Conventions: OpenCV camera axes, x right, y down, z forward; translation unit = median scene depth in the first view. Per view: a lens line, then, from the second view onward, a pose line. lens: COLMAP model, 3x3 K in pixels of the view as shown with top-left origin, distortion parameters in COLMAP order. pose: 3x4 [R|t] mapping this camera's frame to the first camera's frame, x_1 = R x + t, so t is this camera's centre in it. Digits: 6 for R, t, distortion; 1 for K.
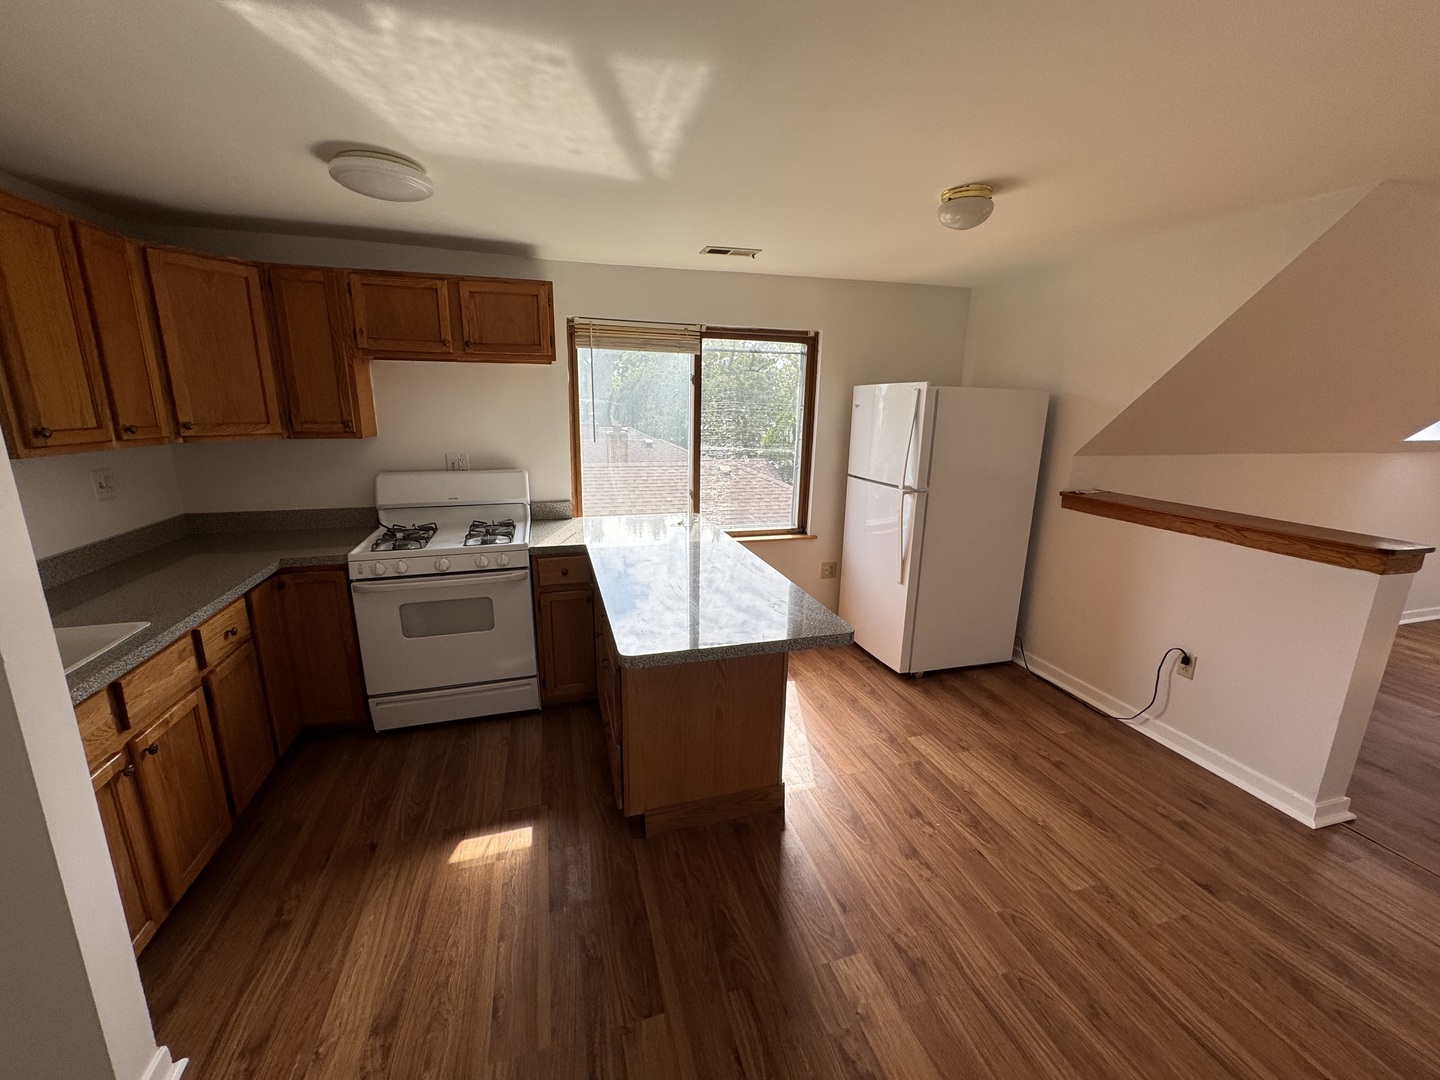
lens RADIAL K [[579.4, 0, 722.1], [0, 579.4, 532.3], [0, 0, 1]] dist [-0.002172, 0.000267]
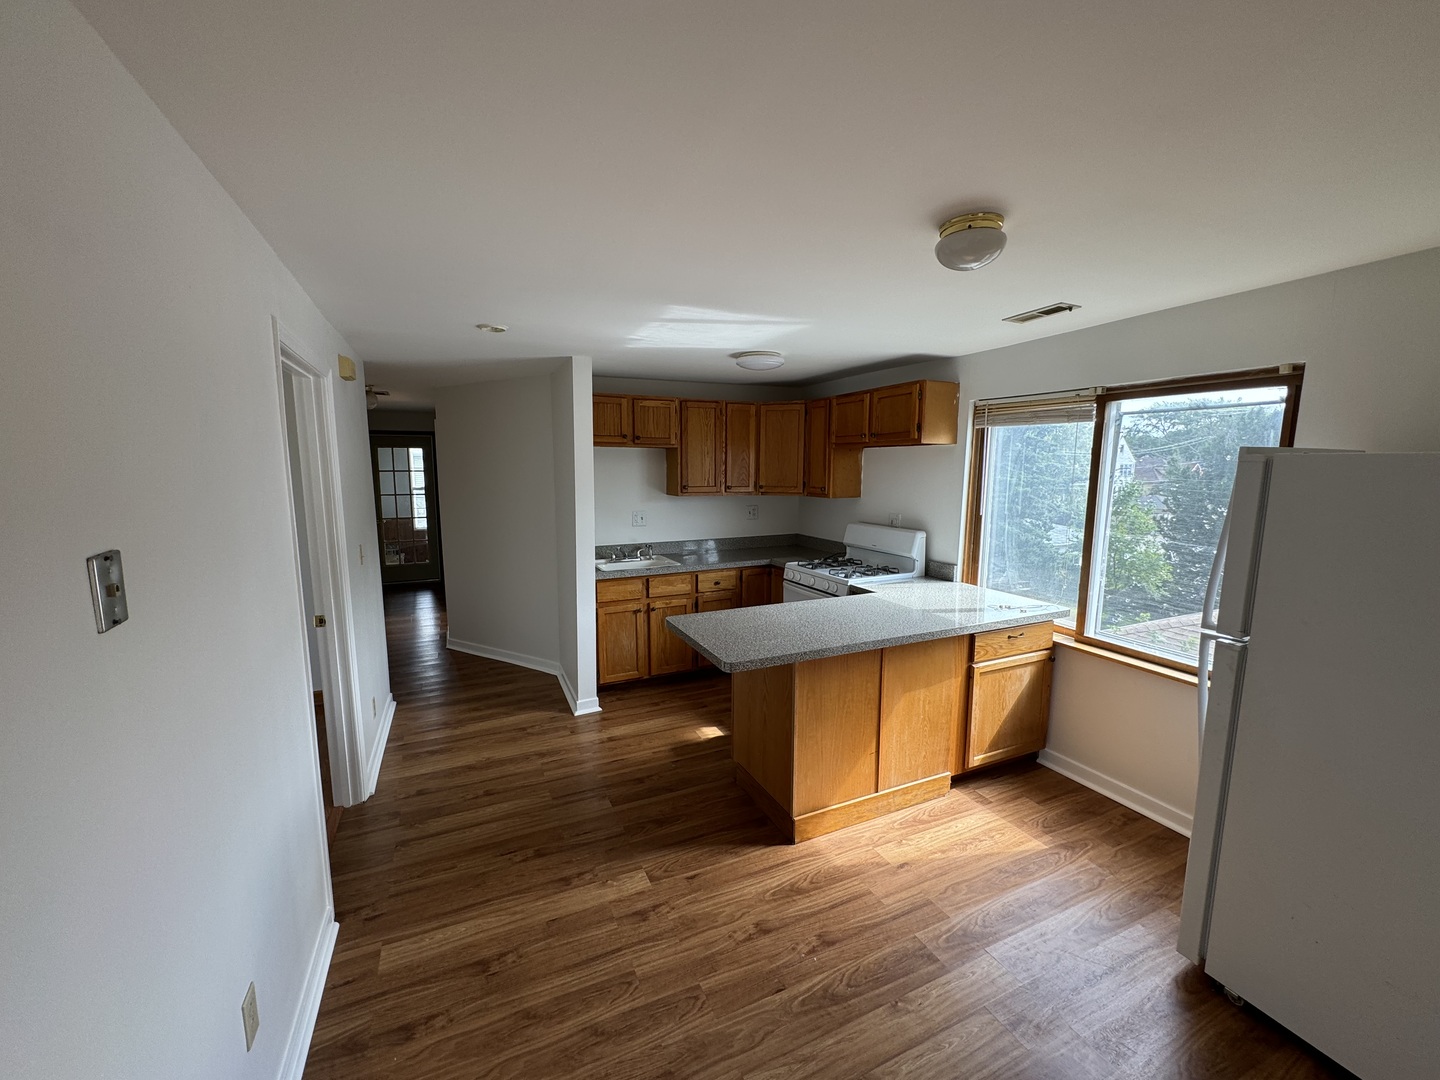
lens RADIAL K [[579.4, 0, 718.8], [0, 579.4, 538.0], [0, 0, 1]] dist [-0.002172, 0.000267]
pose [[0.137618, 0.111847, -0.984150, 1.015769], [-0.216418, 0.972992, 0.080316, -0.131569], [0.966553, 0.201935, 0.158107, 0.532026]]
